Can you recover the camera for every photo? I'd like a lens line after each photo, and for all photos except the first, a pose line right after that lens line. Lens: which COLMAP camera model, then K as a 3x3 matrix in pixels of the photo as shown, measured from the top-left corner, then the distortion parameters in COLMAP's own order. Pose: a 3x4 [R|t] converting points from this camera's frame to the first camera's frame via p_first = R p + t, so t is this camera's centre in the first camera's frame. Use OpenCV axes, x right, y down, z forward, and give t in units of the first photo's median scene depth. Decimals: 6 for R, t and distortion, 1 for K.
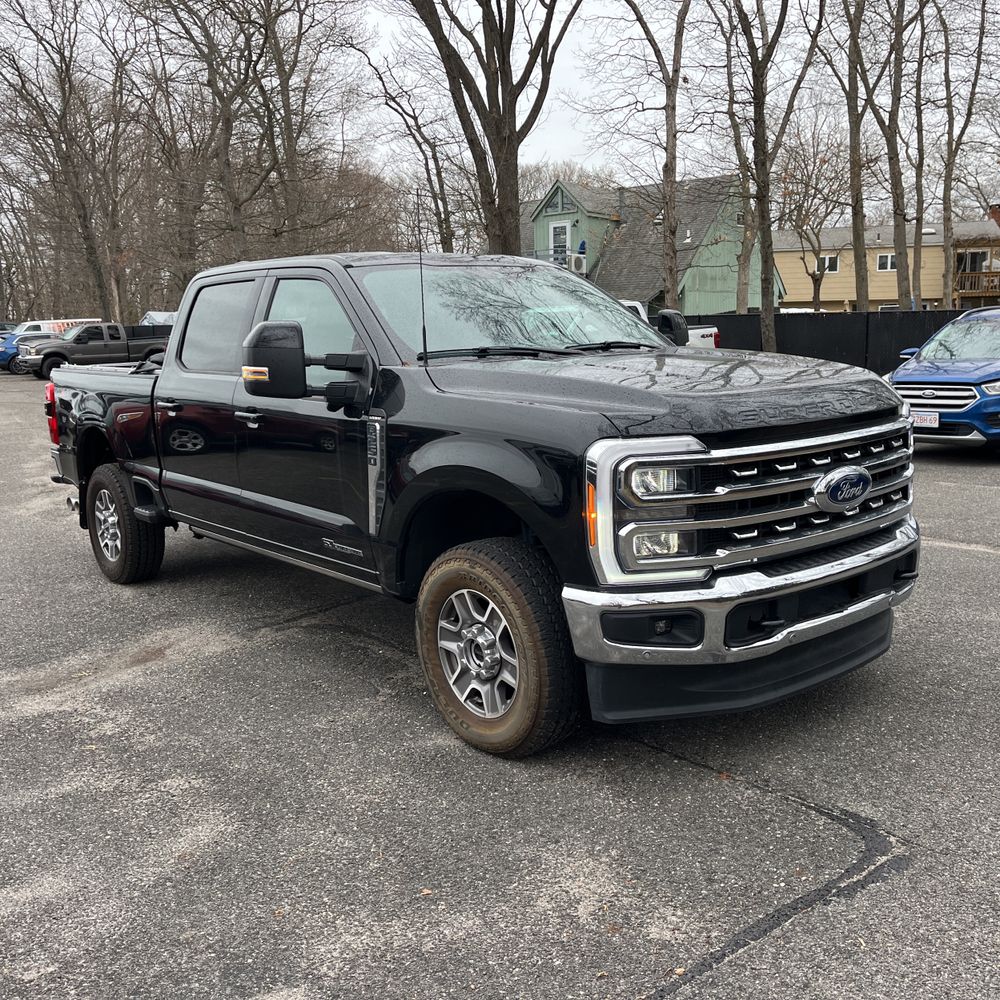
lens RADIAL K [[1005.8, 0, 513.0], [0, 1005.8, 496.5], [0, 0, 1]] dist [0.032034, 0.000000]
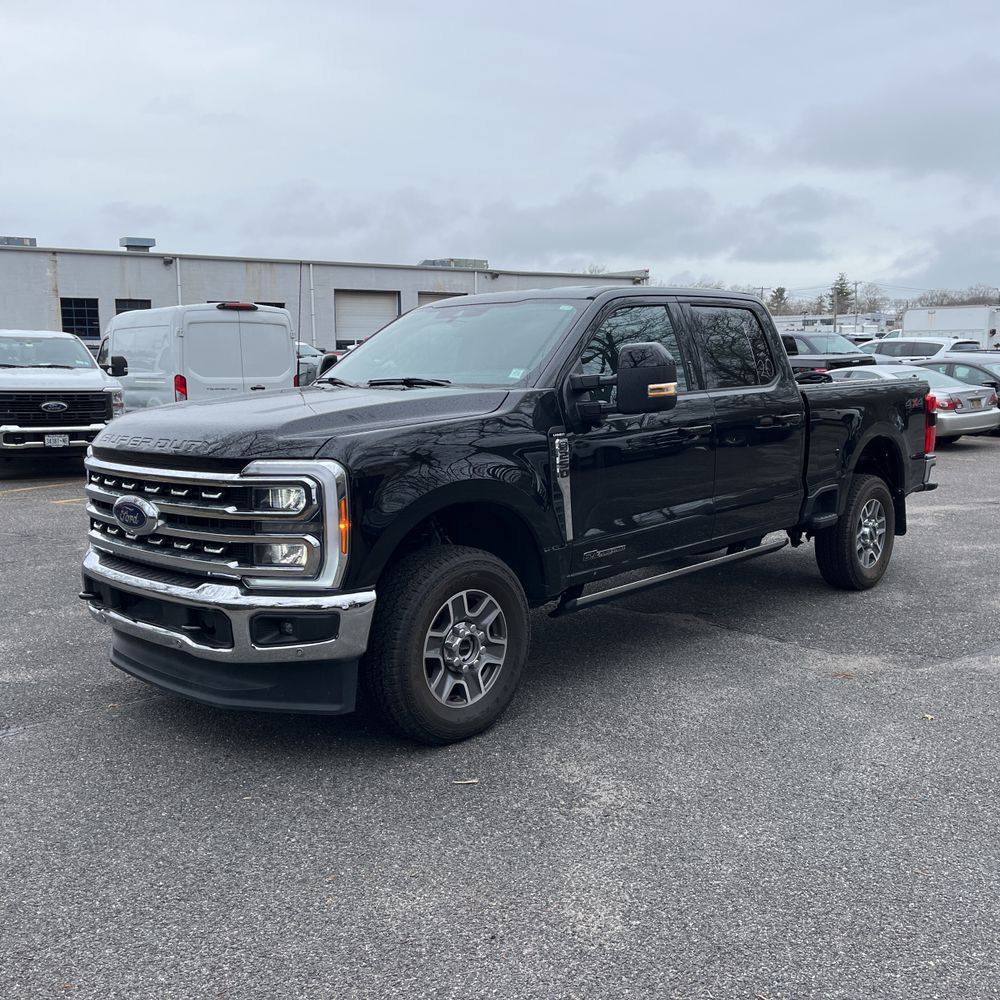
lens RADIAL K [[1005.8, 0, 497.6], [0, 1005.8, 498.1], [0, 0, 1]] dist [0.032034, 0.000000]
pose [[0.112626, 0.162796, -0.980211, 1.179950], [-0.156061, 0.977142, 0.144355, -0.201969], [0.981305, 0.136714, 0.135458, 0.992360]]
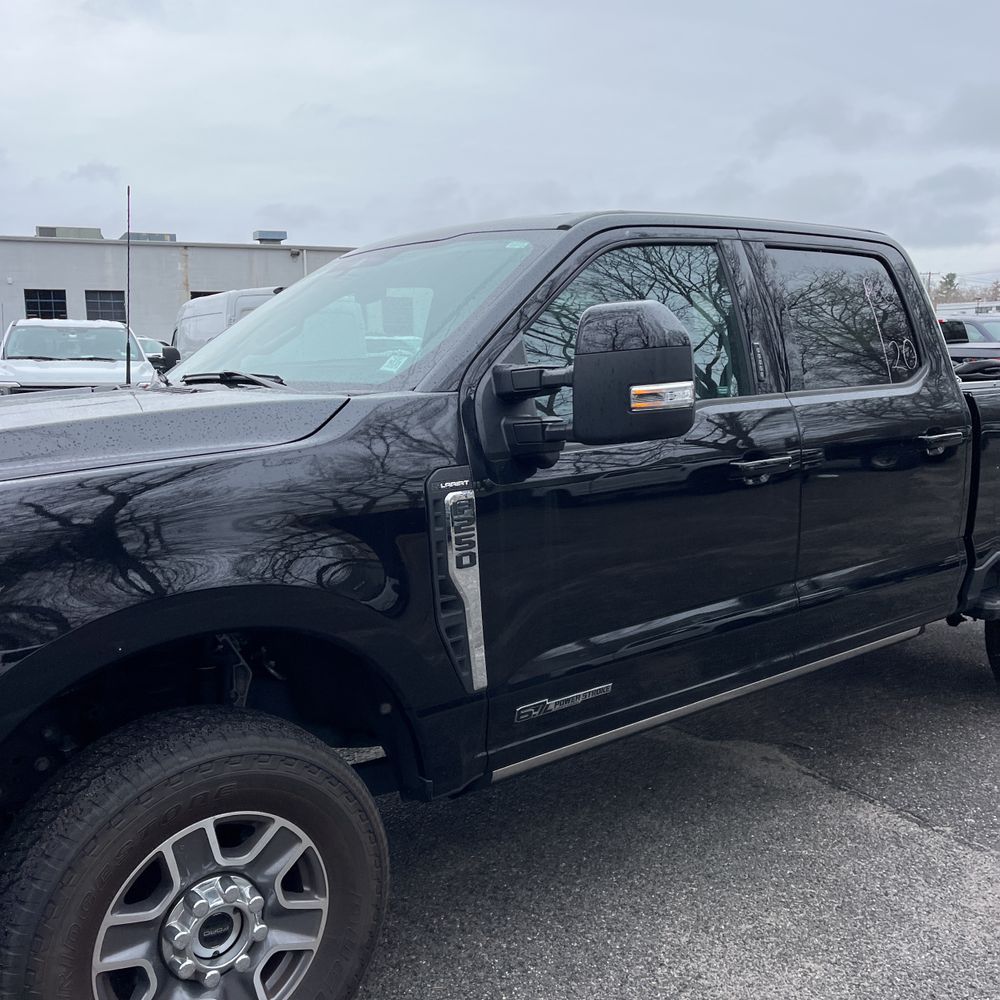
lens RADIAL K [[1005.8, 0, 498.3], [0, 1005.8, 497.2], [0, 0, 1]] dist [0.032034, 0.000000]
pose [[-0.031478, 0.169225, -0.985075, 0.702537], [-0.149915, 0.973614, 0.172047, -0.212731], [0.988198, 0.153093, -0.005278, 1.201873]]
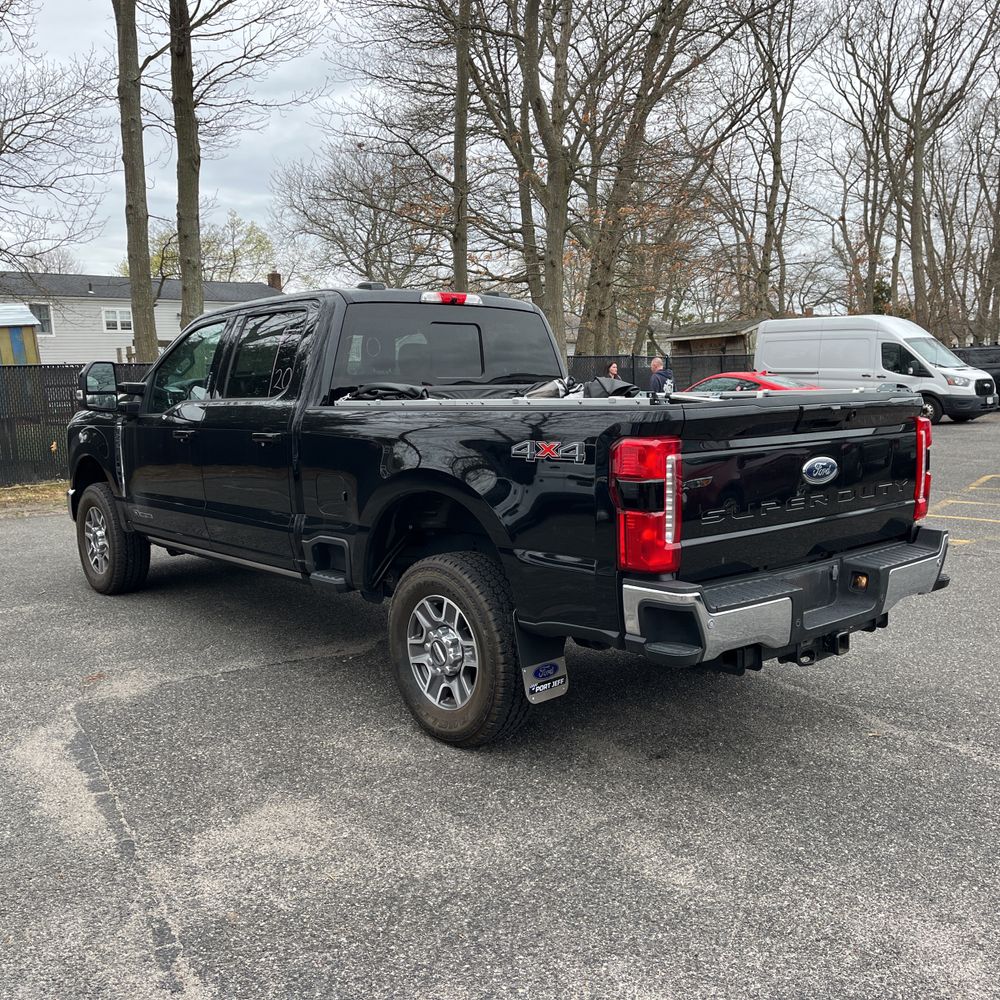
lens RADIAL K [[1005.8, 0, 496.2], [0, 1005.8, 504.1], [0, 0, 1]] dist [0.032034, 0.000000]
pose [[-0.998633, 0.052092, -0.004358, -0.327191], [0.048749, 0.958136, 0.282131, -0.407608], [0.018872, 0.281533, -0.959366, 2.637758]]
